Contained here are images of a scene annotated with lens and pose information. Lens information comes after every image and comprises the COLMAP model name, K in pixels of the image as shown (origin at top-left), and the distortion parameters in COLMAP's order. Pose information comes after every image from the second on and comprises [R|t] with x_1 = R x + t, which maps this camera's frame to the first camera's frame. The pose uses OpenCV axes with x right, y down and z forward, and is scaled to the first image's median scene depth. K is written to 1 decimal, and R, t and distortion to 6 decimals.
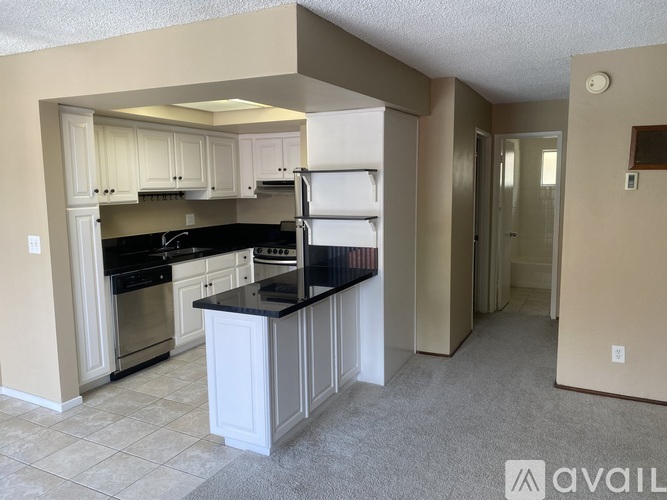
lens RADIAL K [[504.6, 0, 361.1], [0, 504.6, 246.7], [0, 0, 1]] dist [-0.003076, -0.005702]
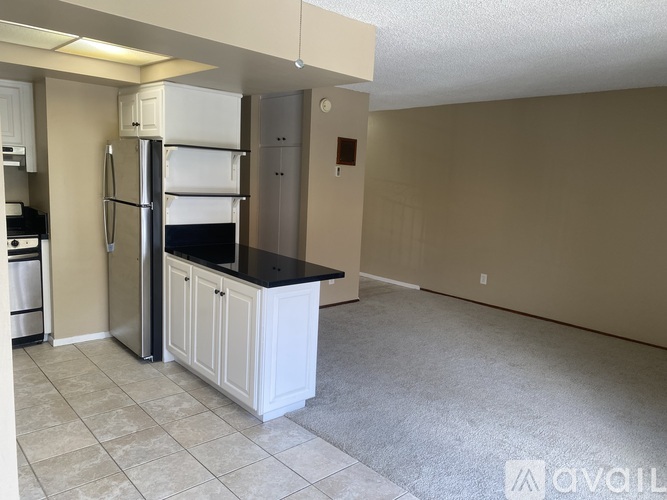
lens RADIAL K [[497.1, 0, 333.5], [0, 497.1, 250.0], [0, 0, 1]] dist [-0.005200, -0.002971]
pose [[0.367796, -0.106096, 0.923834, -0.706694], [0.059754, 0.994113, 0.090378, -0.018508], [-0.927985, 0.021962, 0.371971, 0.320230]]
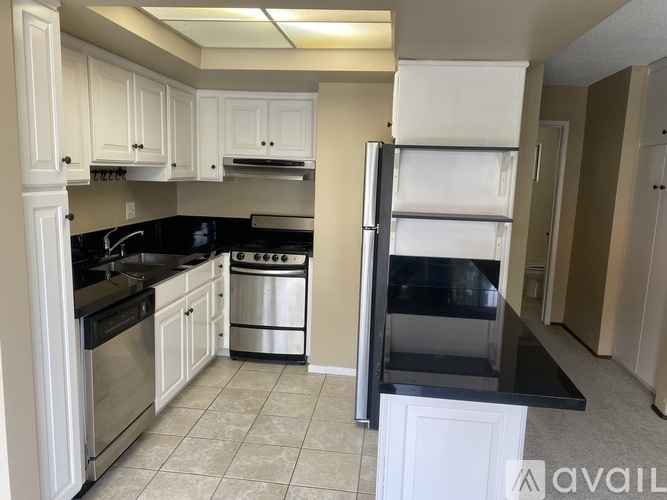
lens RADIAL K [[497.1, 0, 333.5], [0, 497.1, 250.0], [0, 0, 1]] dist [-0.005200, -0.002971]
pose [[0.946315, -0.007041, 0.323168, -0.335051], [-0.004188, 0.999412, 0.034037, -0.028099], [-0.323218, -0.033563, 0.945729, 0.326309]]
